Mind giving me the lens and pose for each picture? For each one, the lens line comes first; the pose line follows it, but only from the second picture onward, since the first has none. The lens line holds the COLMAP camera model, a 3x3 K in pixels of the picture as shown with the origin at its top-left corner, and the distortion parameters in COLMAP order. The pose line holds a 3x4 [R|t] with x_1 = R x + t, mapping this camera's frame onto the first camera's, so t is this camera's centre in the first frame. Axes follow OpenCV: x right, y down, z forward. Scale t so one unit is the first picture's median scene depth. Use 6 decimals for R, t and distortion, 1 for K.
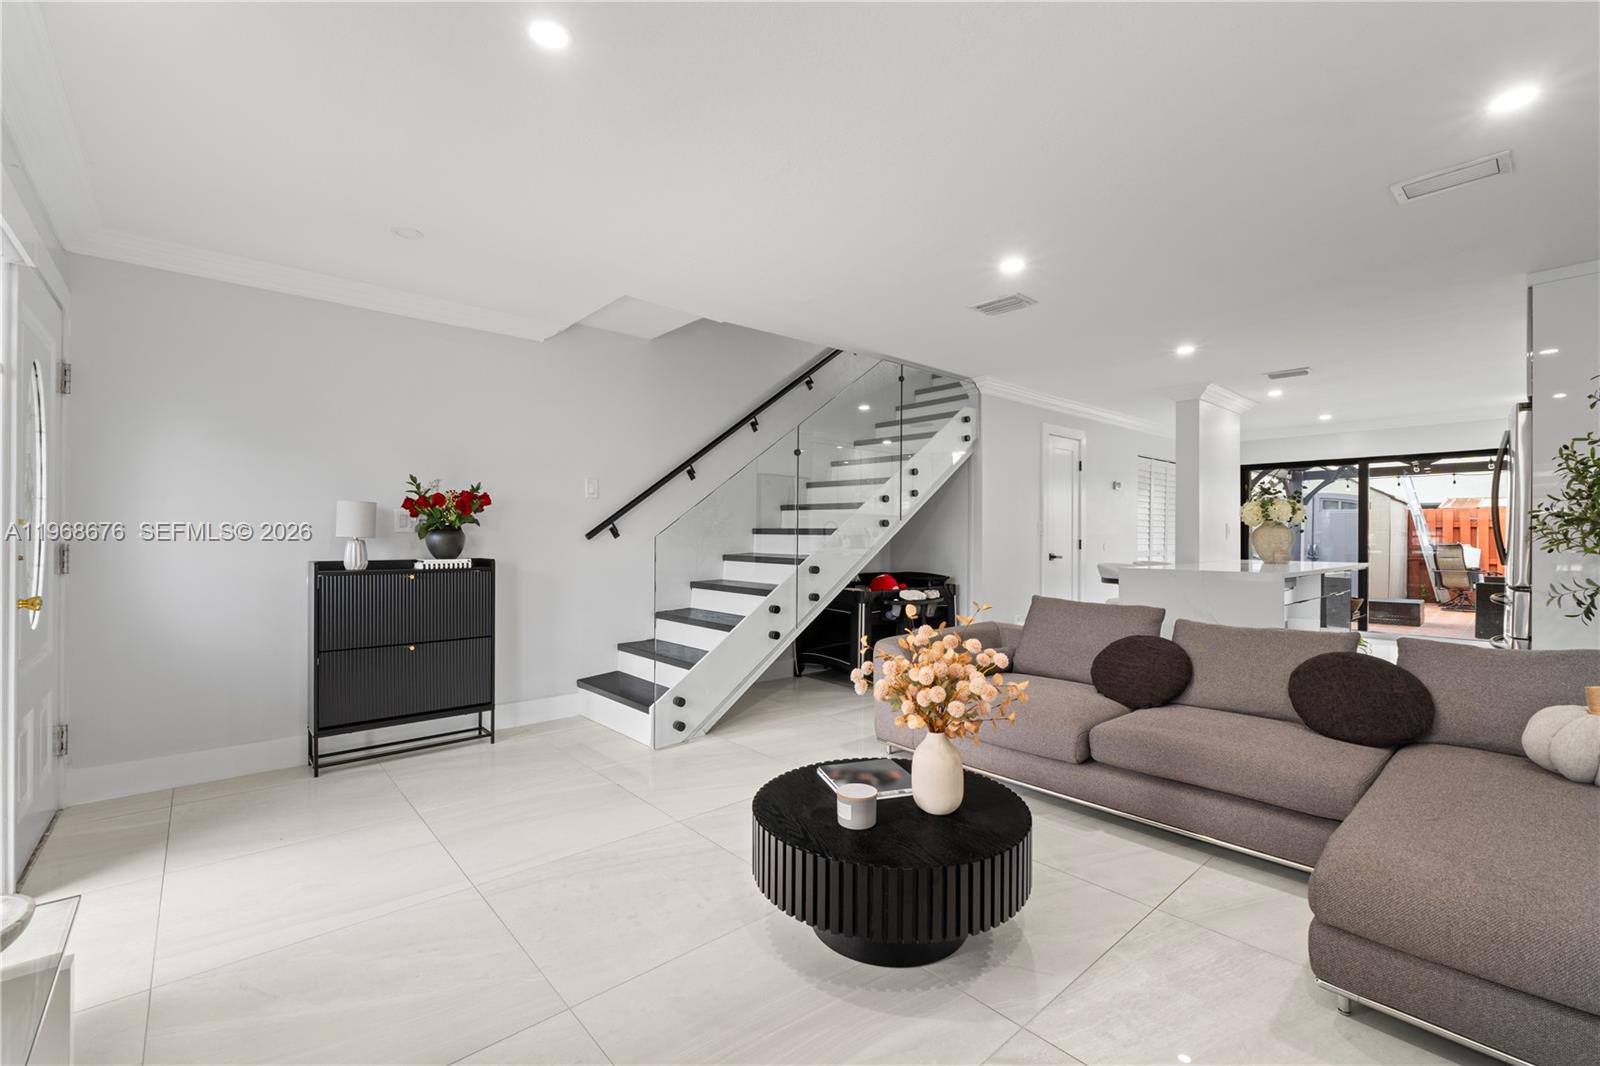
lens RADIAL K [[678.4, 0, 812.4], [0, 678.4, 528.8], [0, 0, 1]] dist [-0.000883, 0.000090]
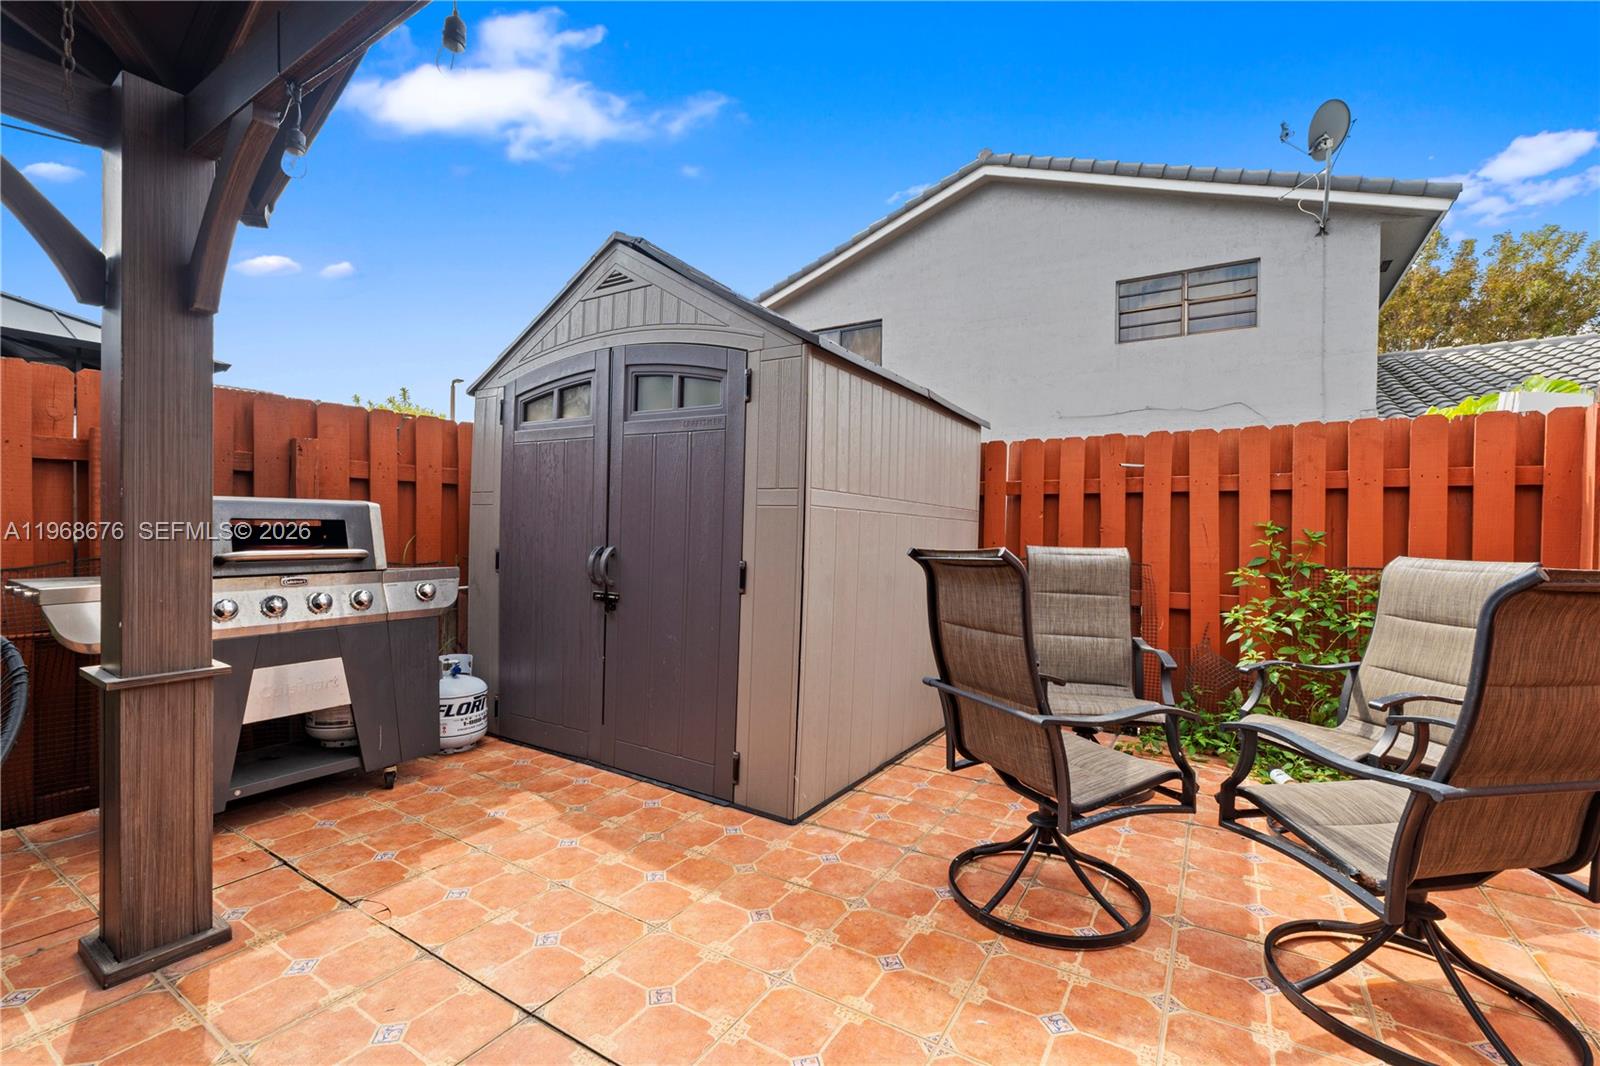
lens RADIAL K [[694.4, 0, 800.0], [0, 694.4, 533.0], [0, 0, 1]] dist [-0.002642, -0.000119]
pose [[0.965481, 0.002347, 0.260462, 2.546558], [-0.008616, 0.999700, 0.022930, 0.035655], [-0.260330, -0.024383, 0.965212, 2.499232]]
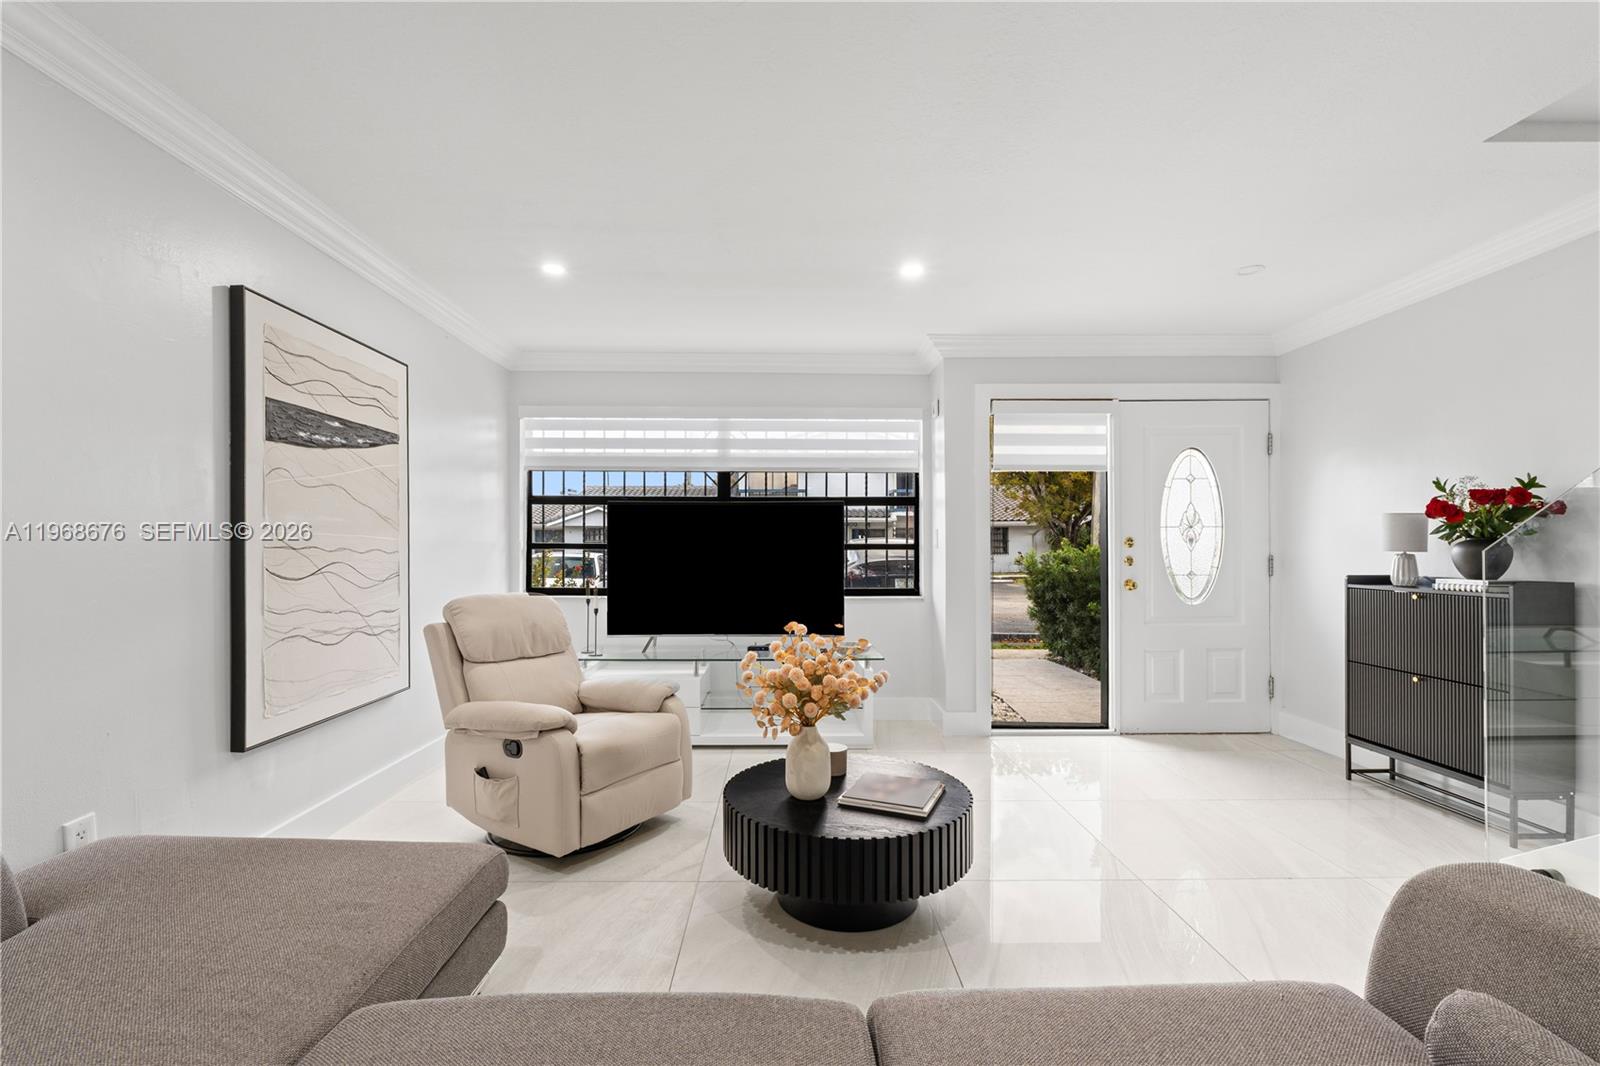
lens RADIAL K [[707.9, 0, 795.7], [0, 707.9, 546.4], [0, 0, 1]] dist [-0.000274, 0.000005]
pose [[-0.660925, -0.003589, -0.750444, 0.580614], [0.006094, 0.999930, -0.010149, 0.009615], [0.750427, -0.011281, -0.660857, 0.955060]]
